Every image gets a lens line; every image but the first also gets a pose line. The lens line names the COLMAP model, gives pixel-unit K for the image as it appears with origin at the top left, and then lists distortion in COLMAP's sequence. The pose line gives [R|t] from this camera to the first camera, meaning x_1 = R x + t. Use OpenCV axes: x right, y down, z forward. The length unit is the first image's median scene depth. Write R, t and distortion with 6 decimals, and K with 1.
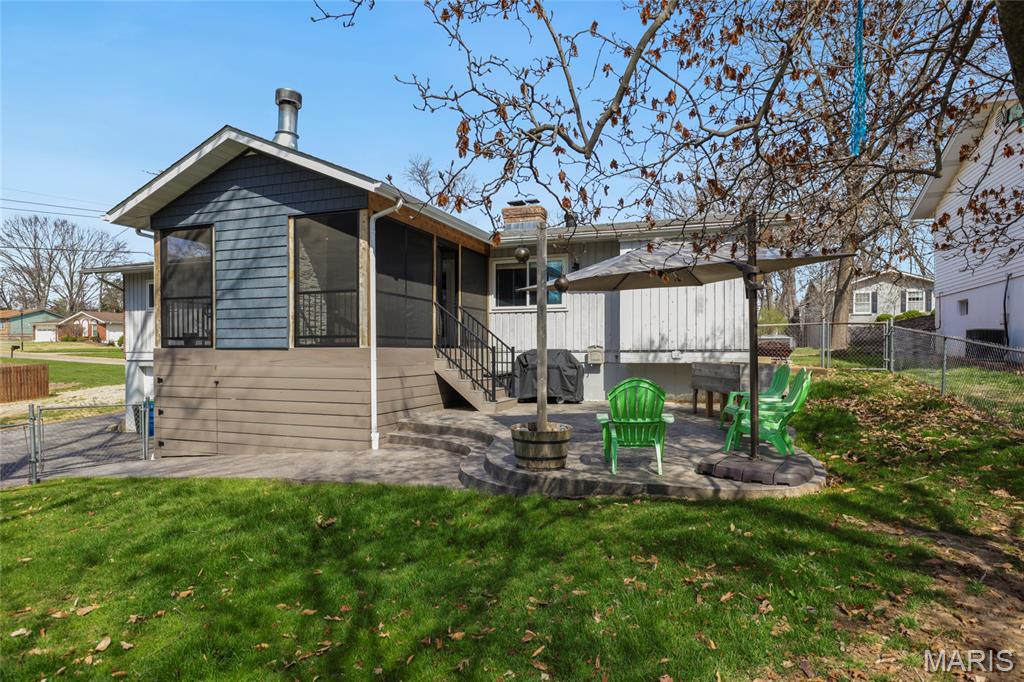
lens RADIAL K [[608.1, 0, 511.0], [0, 608.1, 344.7], [0, 0, 1]] dist [0.001877, 0.000118]
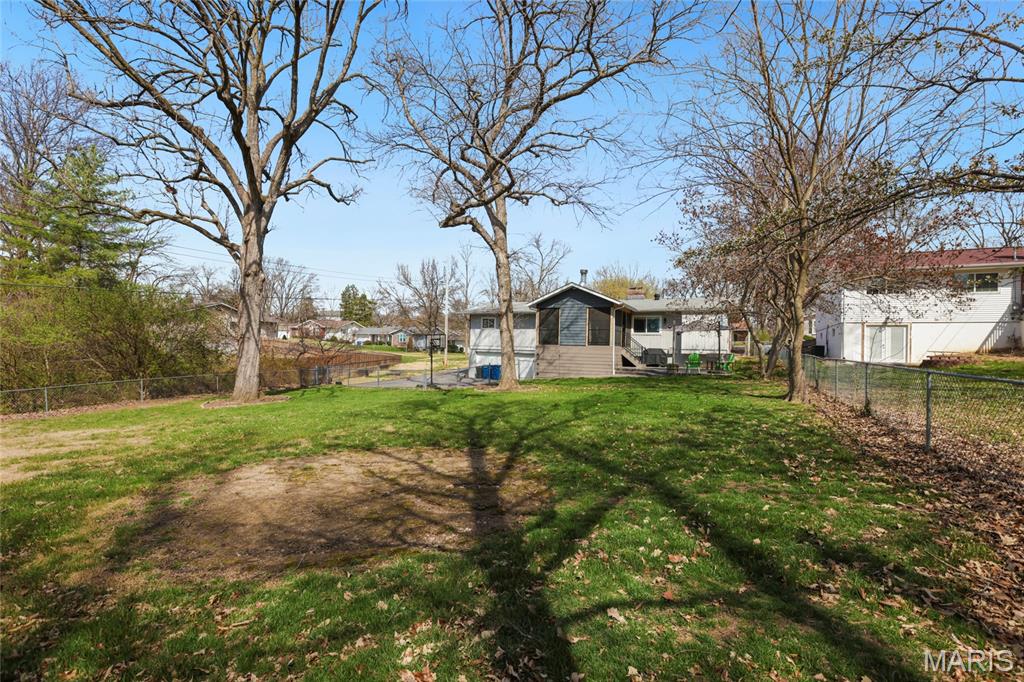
lens RADIAL K [[470.2, 0, 511.6], [0, 470.2, 337.3], [0, 0, 1]] dist [0.000085, 0.000004]
pose [[0.993471, 0.023778, -0.111581, -0.453608], [-0.026070, 0.999477, -0.019124, 0.020220], [0.111068, 0.021908, 0.993571, -1.596601]]
